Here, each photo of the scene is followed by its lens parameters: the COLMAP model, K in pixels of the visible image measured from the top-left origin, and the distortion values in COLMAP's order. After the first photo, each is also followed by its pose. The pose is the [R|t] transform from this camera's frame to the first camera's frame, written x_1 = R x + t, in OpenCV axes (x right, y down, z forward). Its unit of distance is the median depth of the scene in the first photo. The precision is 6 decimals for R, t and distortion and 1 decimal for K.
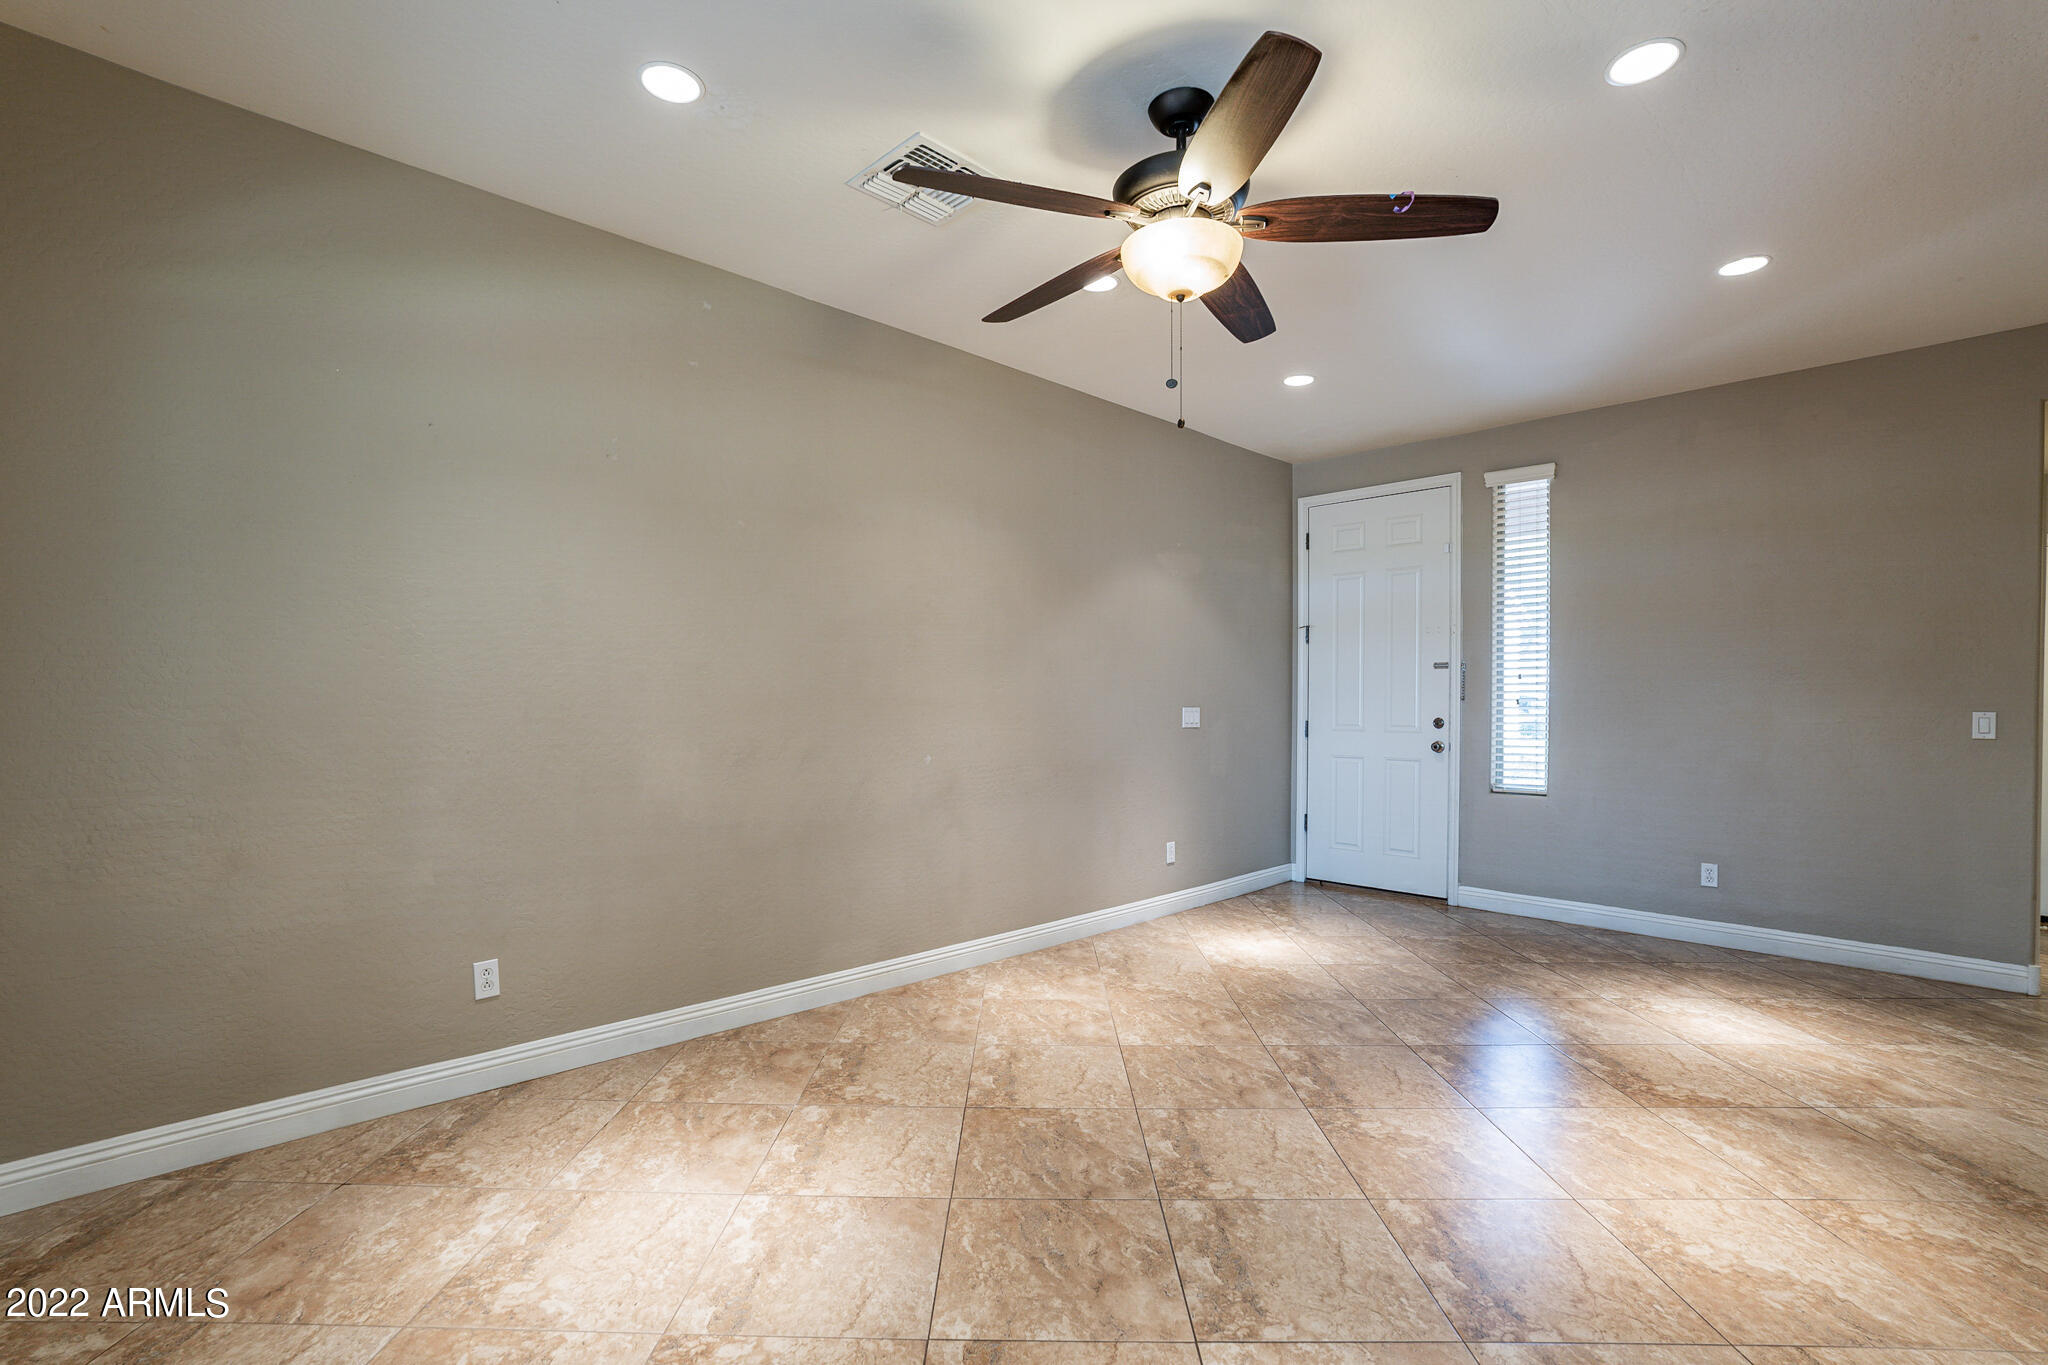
lens RADIAL K [[939.2, 0, 1028.7], [0, 939.2, 685.7], [0, 0, 1]] dist [-0.040979, 0.020932]
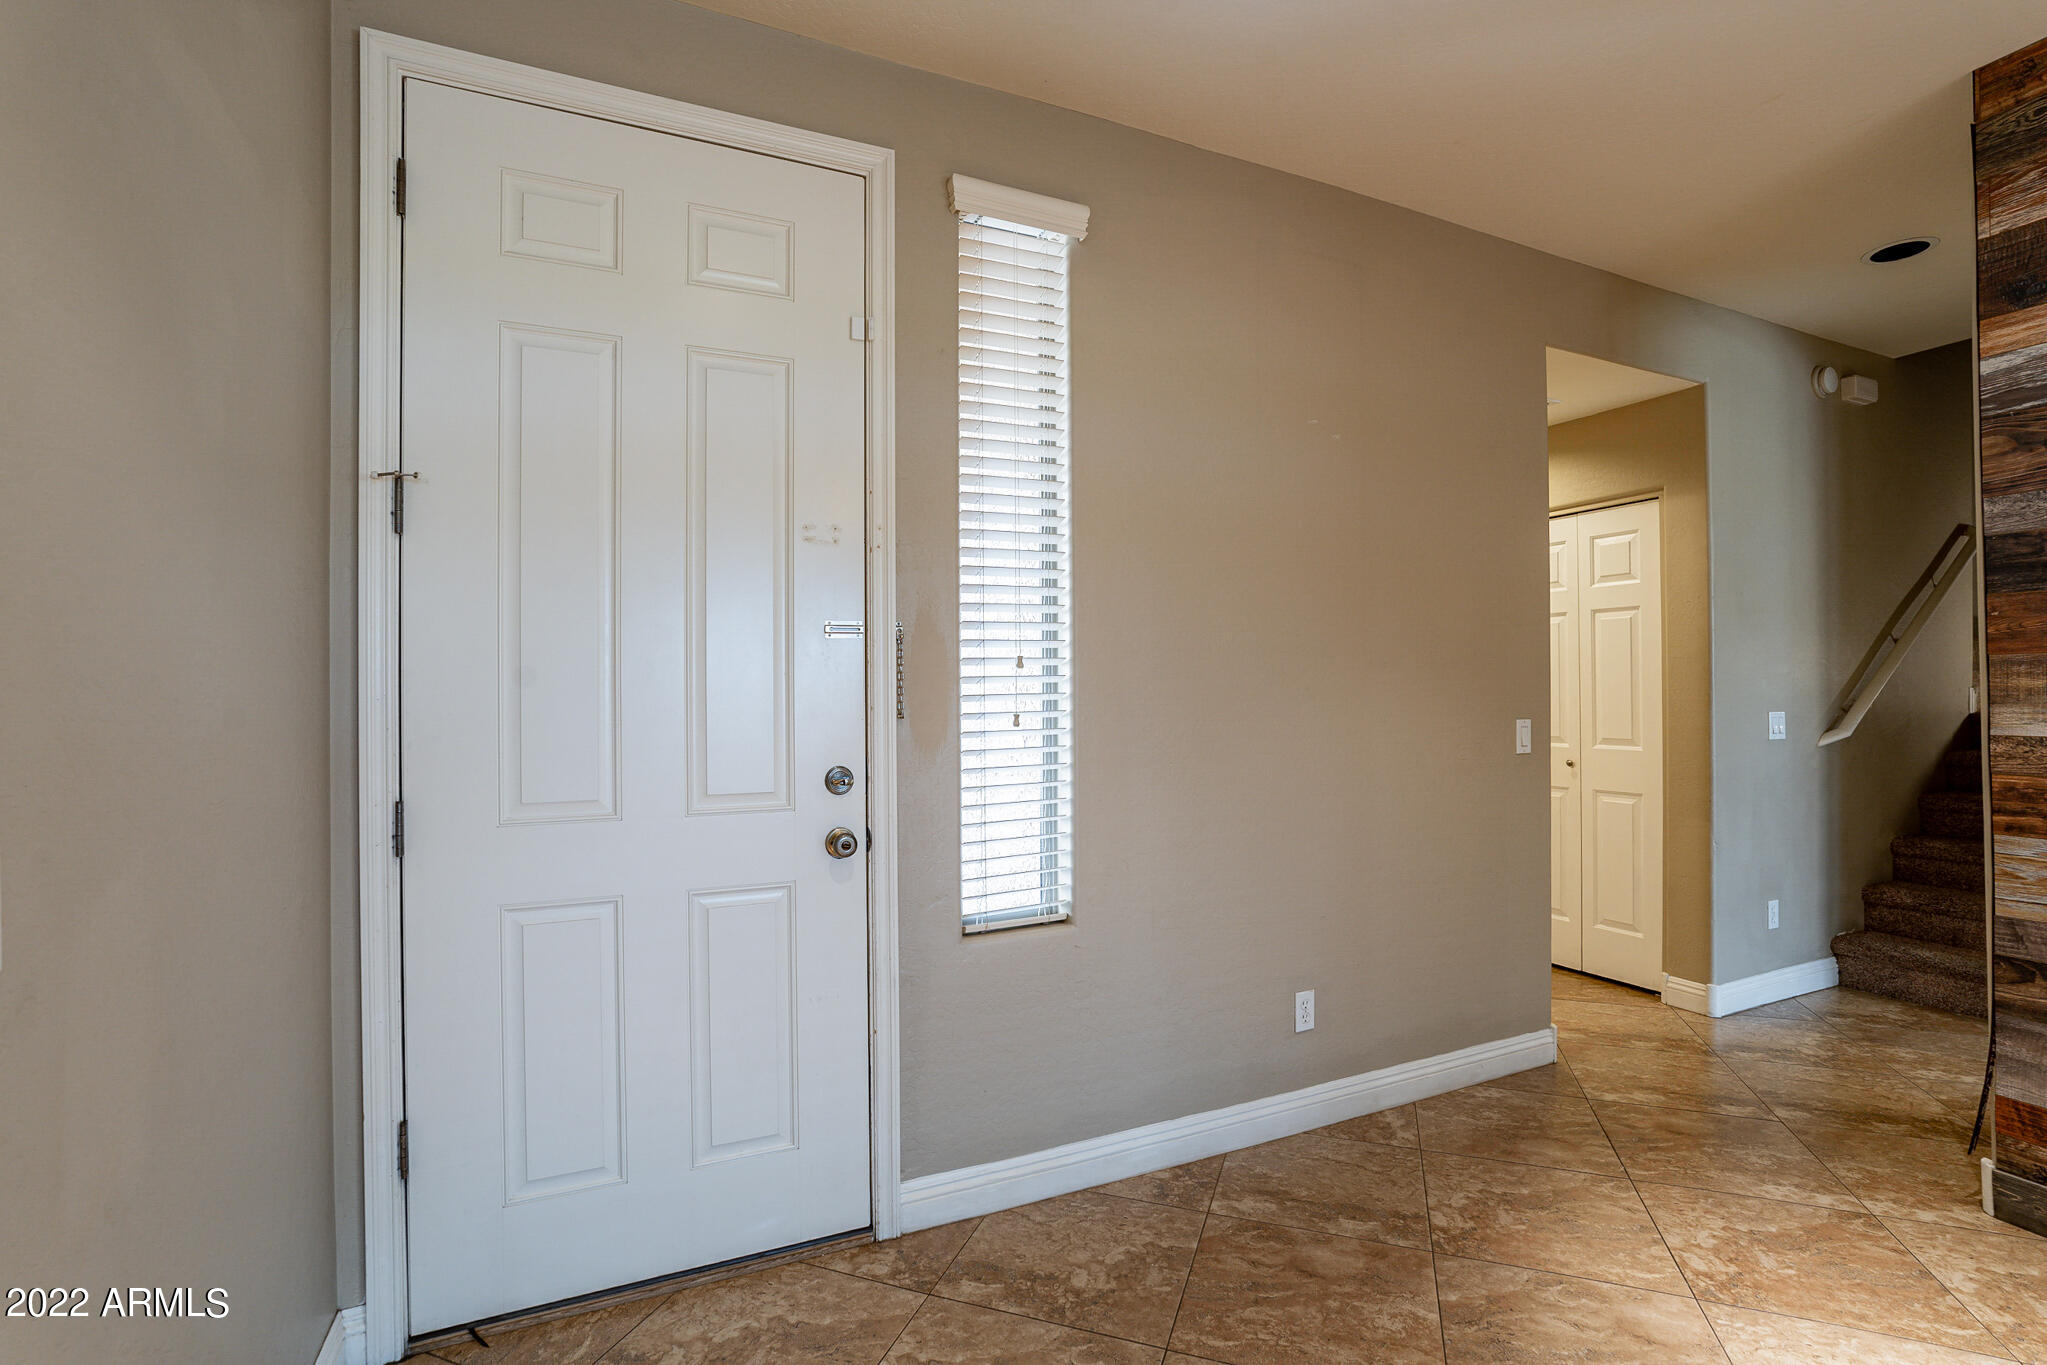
lens RADIAL K [[938.7, 0, 1028.2], [0, 938.7, 685.7], [0, 0, 1]] dist [-0.040979, 0.020932]
pose [[0.352170, 0.003698, 0.935929, 0.110848], [0.004593, 0.999973, -0.005679, 0.003962], [-0.935925, 0.006298, 0.352143, 0.807745]]
